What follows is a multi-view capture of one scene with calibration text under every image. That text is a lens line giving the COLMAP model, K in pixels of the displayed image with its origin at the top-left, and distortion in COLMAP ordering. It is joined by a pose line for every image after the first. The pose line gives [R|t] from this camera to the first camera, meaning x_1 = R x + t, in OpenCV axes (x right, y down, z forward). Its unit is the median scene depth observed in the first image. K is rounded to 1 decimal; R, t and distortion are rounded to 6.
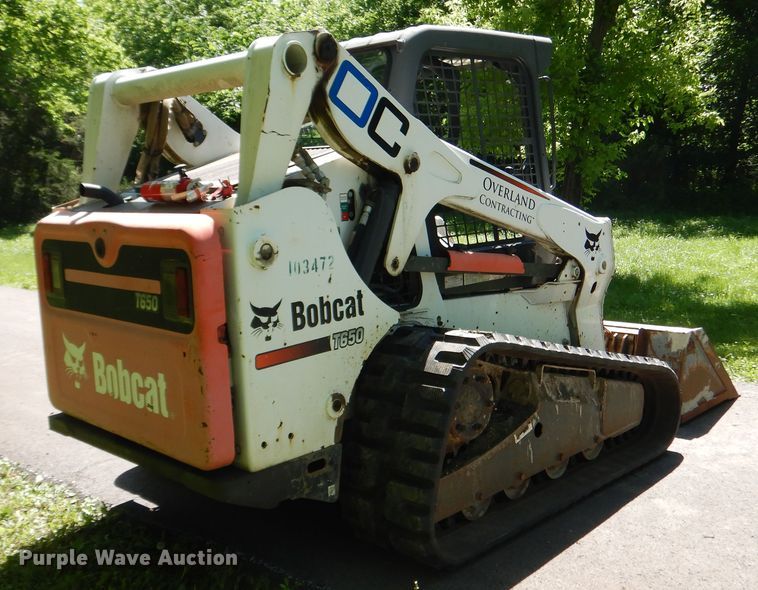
lens RADIAL K [[856.2, 0, 379.0], [0, 856.2, 295.0], [0, 0, 1]] dist [-0.002270, 0.022745]
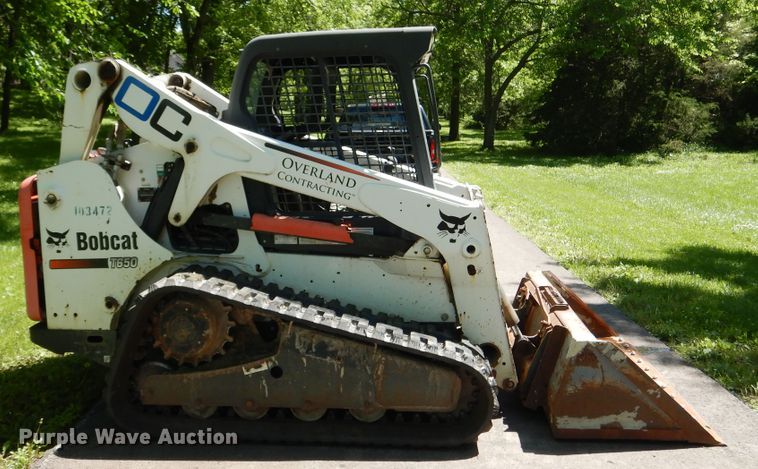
lens RADIAL K [[757.4, 0, 341.4], [0, 757.4, 223.8], [0, 0, 1]] dist [-0.005690, -0.006034]
pose [[0.615214, 0.132808, -0.777093, 1.208157], [-0.118548, 0.990085, 0.075356, -0.160117], [0.779396, 0.045763, 0.624858, 0.469389]]
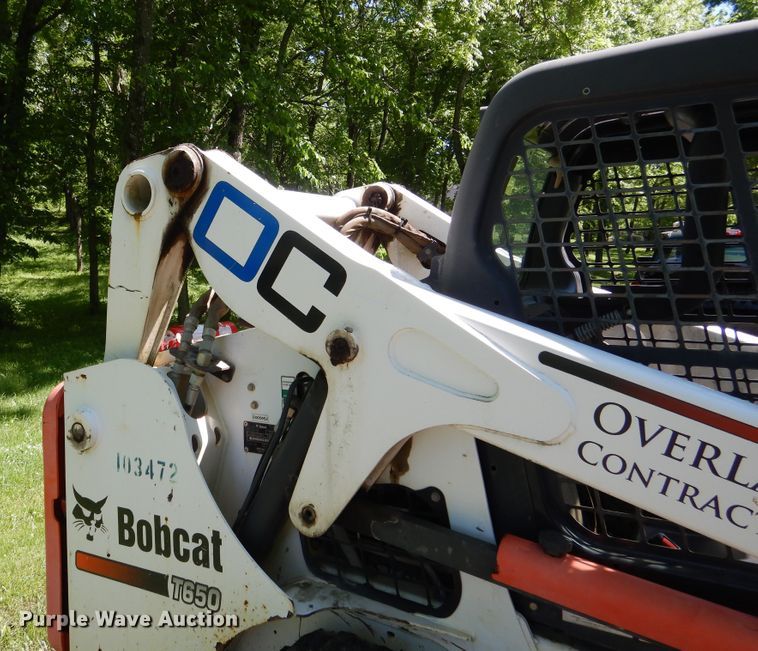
lens RADIAL K [[706.4, 0, 259.2], [0, 706.4, 271.8], [0, 0, 1]] dist [0.005982, -0.000786]
pose [[0.175748, 0.058589, -0.982690, 0.497074], [-0.131336, 0.990699, 0.035578, -0.223312], [0.975635, 0.122810, 0.181809, 0.916795]]
